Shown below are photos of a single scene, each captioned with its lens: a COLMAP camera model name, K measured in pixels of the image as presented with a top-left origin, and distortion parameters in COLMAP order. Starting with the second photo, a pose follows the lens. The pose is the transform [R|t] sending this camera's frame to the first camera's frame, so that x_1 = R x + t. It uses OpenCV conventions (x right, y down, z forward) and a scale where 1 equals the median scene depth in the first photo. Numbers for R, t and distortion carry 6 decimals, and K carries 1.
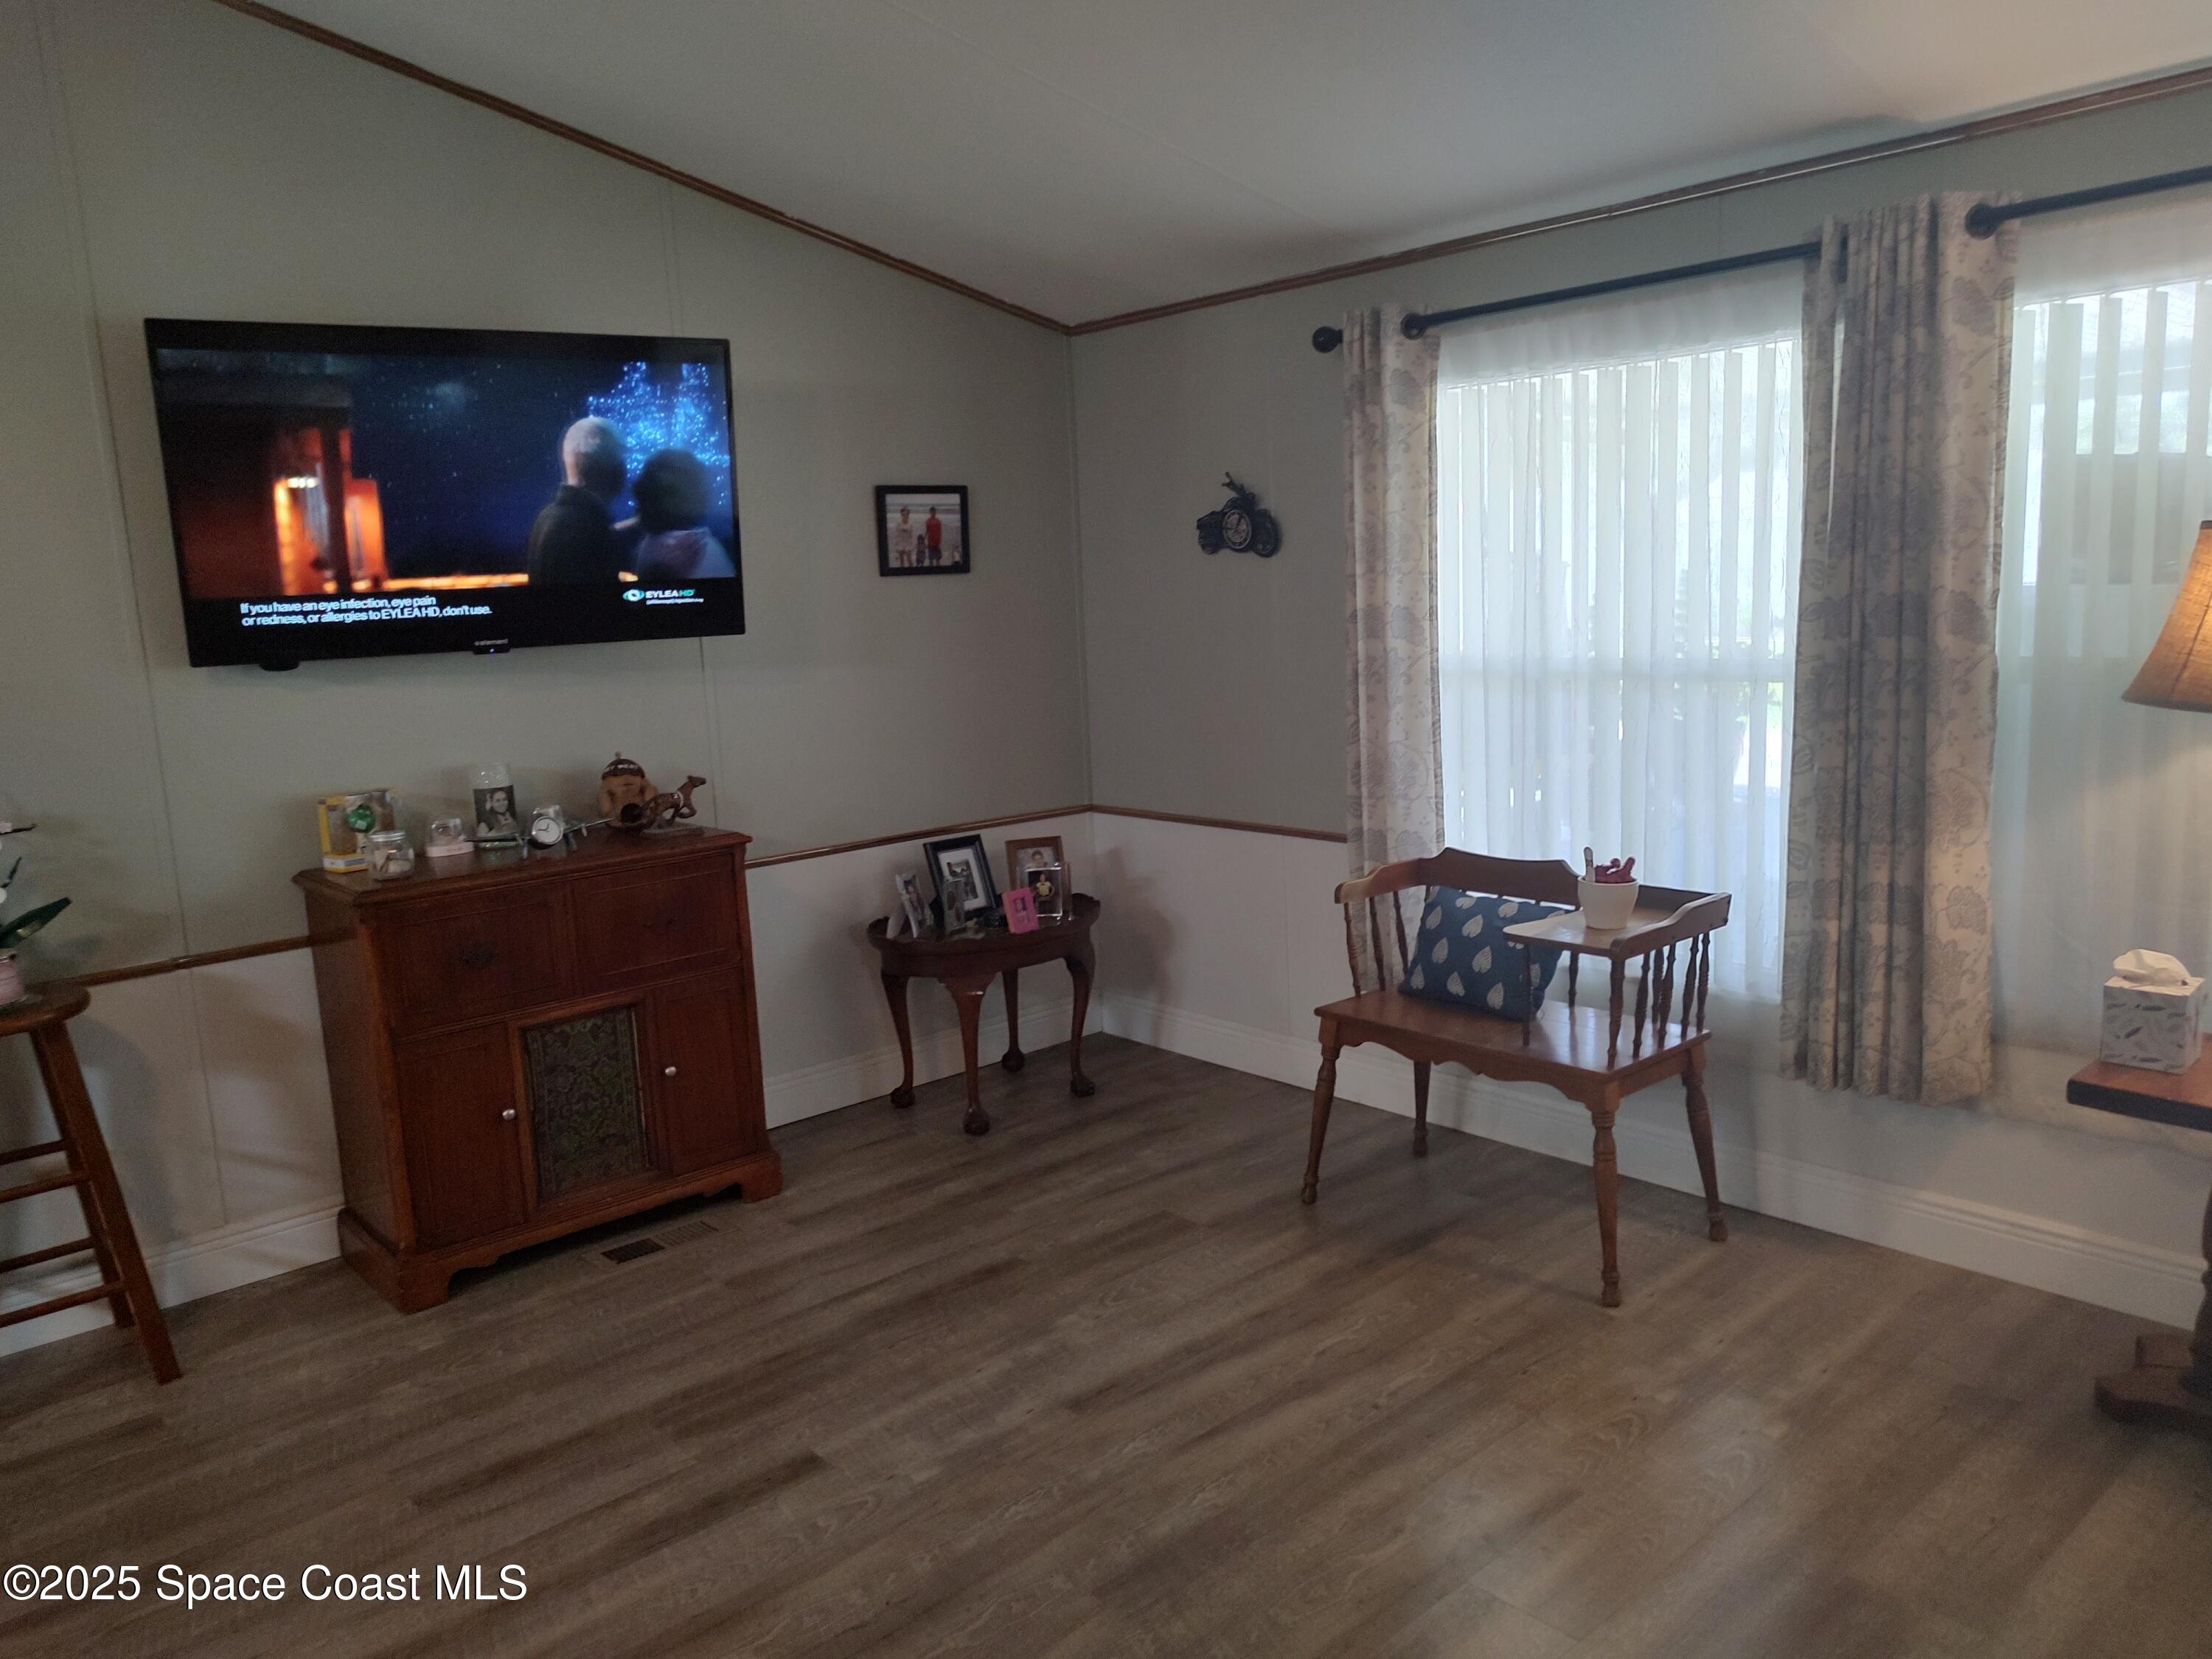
lens RADIAL K [[1621.5, 0, 1106.0], [0, 1621.5, 829.5], [0, 0, 1]] dist [0.002185, -0.003276]
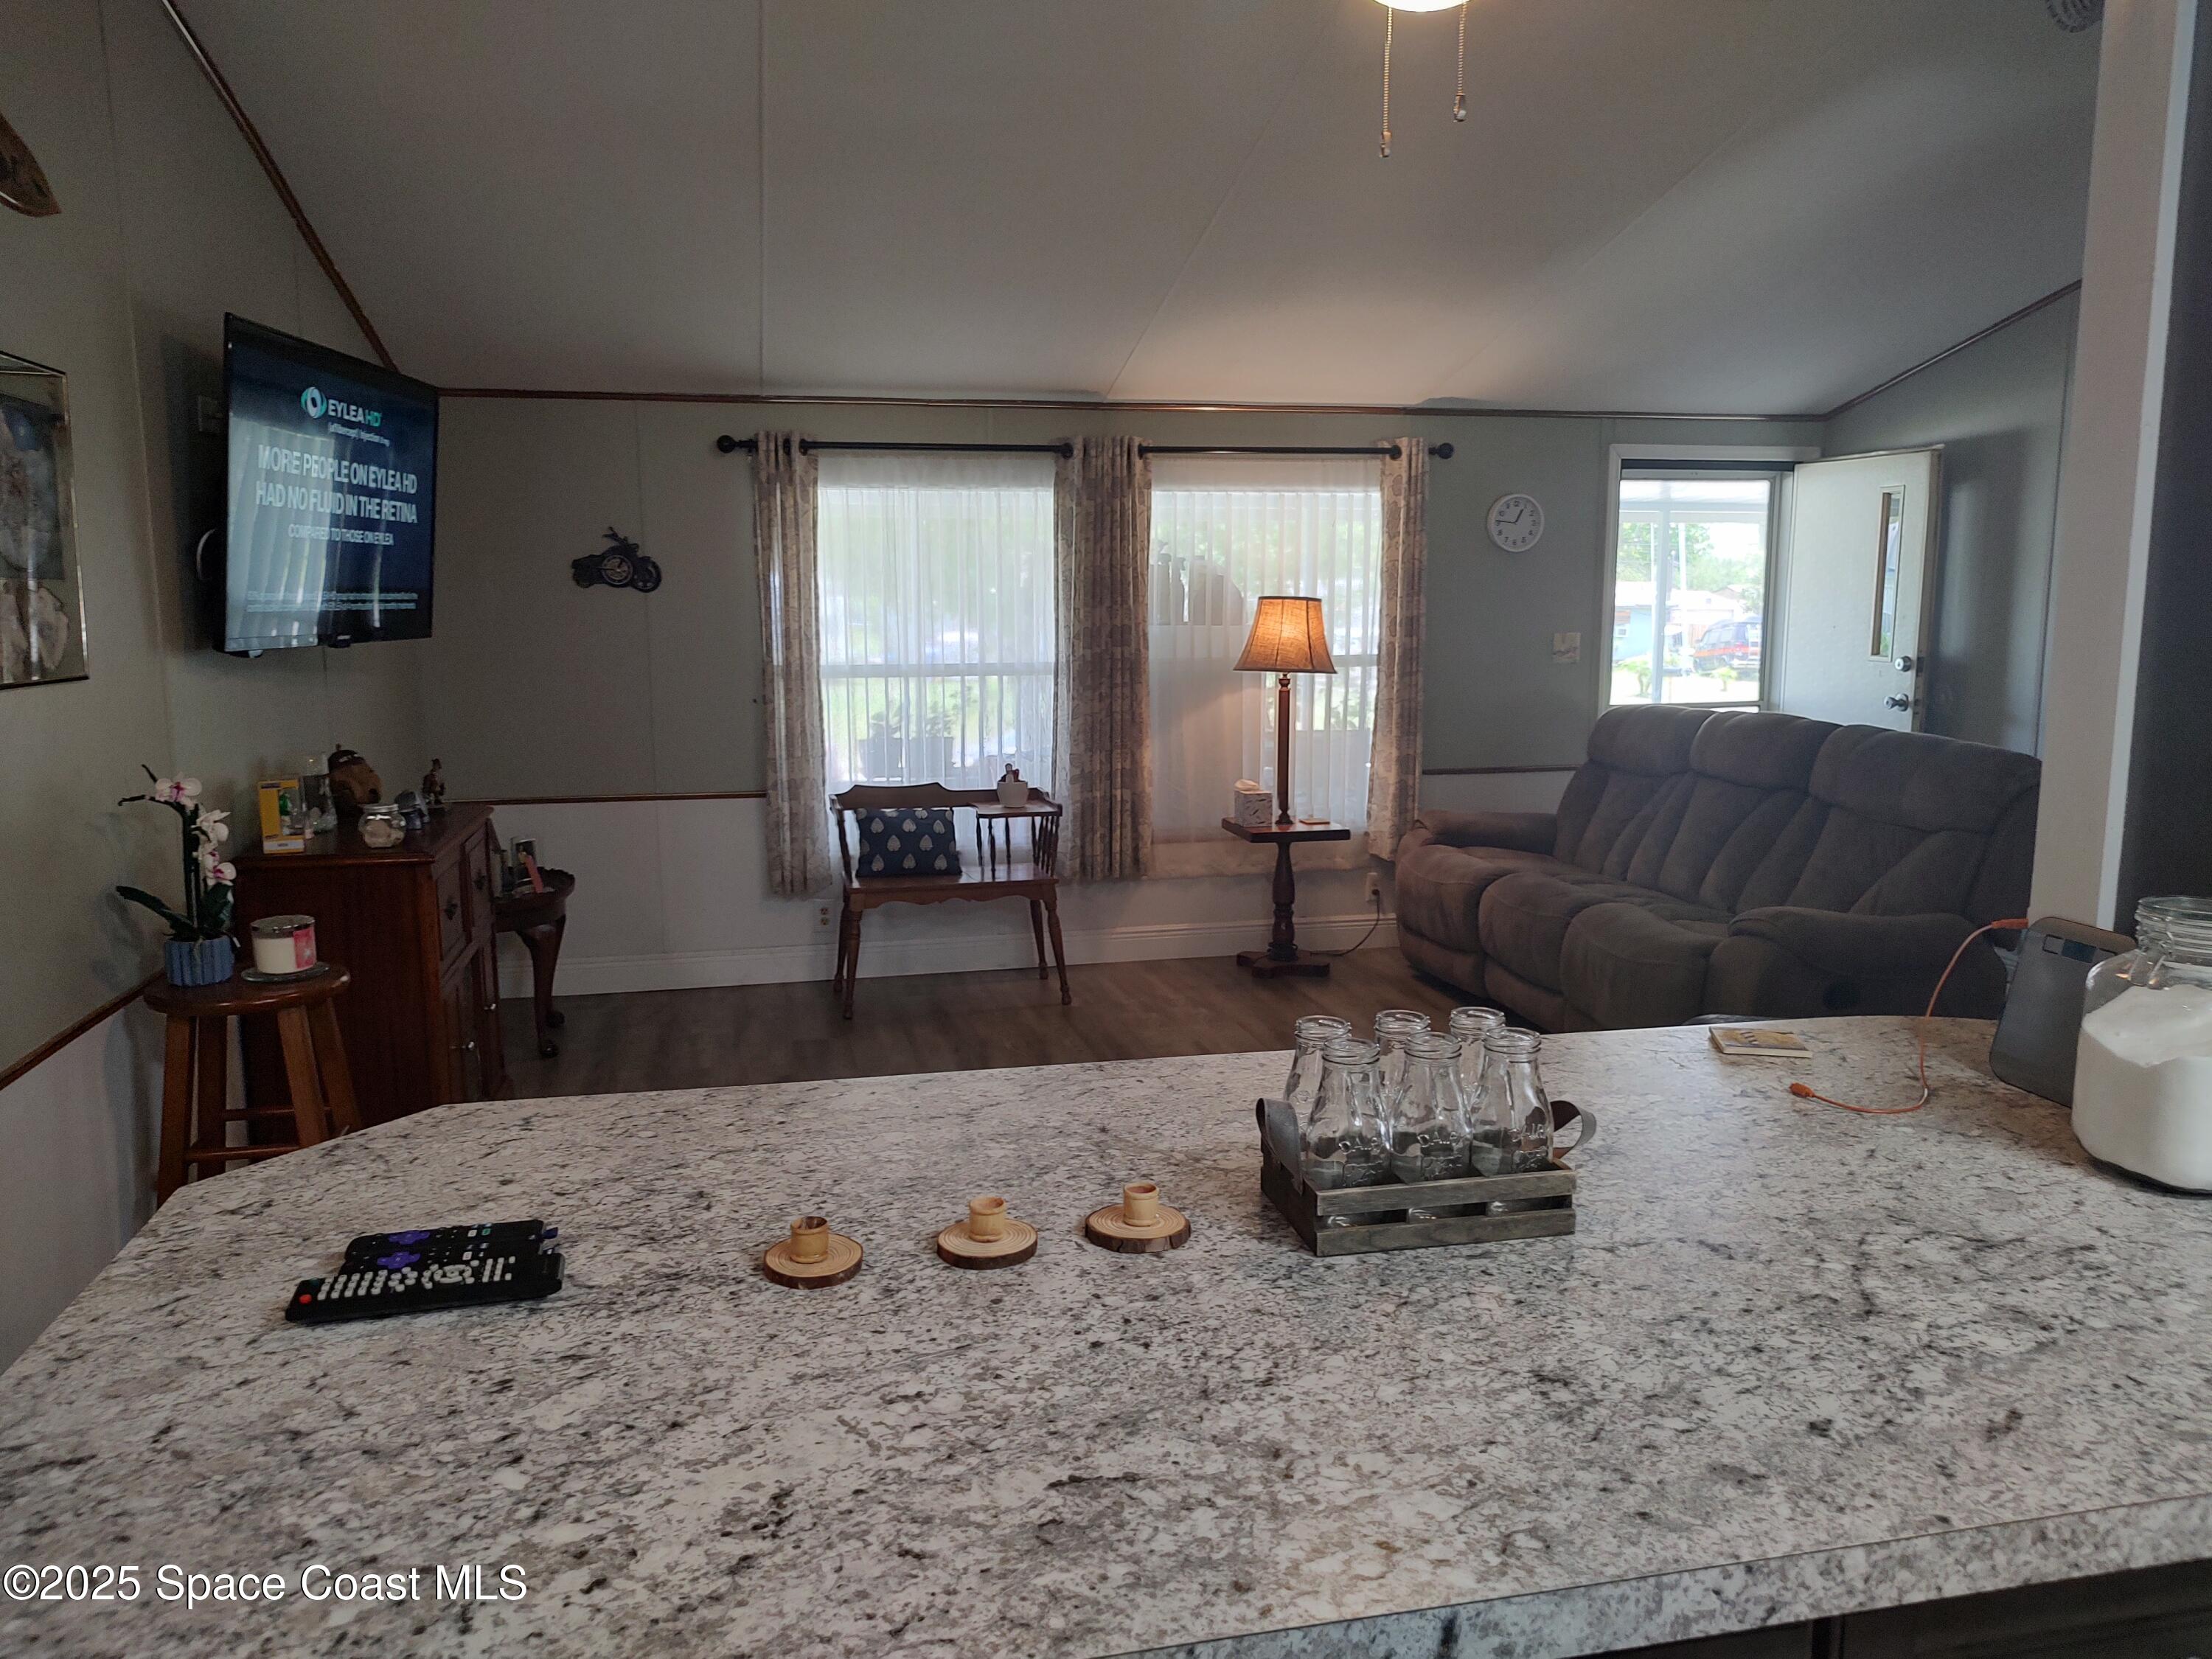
lens RADIAL K [[1621.5, 0, 1106.0], [0, 1621.5, 829.5], [0, 0, 1]] dist [0.002185, -0.003276]
pose [[0.467395, -0.085048, 0.879948, -1.086981], [0.118204, 0.992436, 0.033134, 0.032457], [-0.876111, 0.088527, 0.473912, 0.056771]]
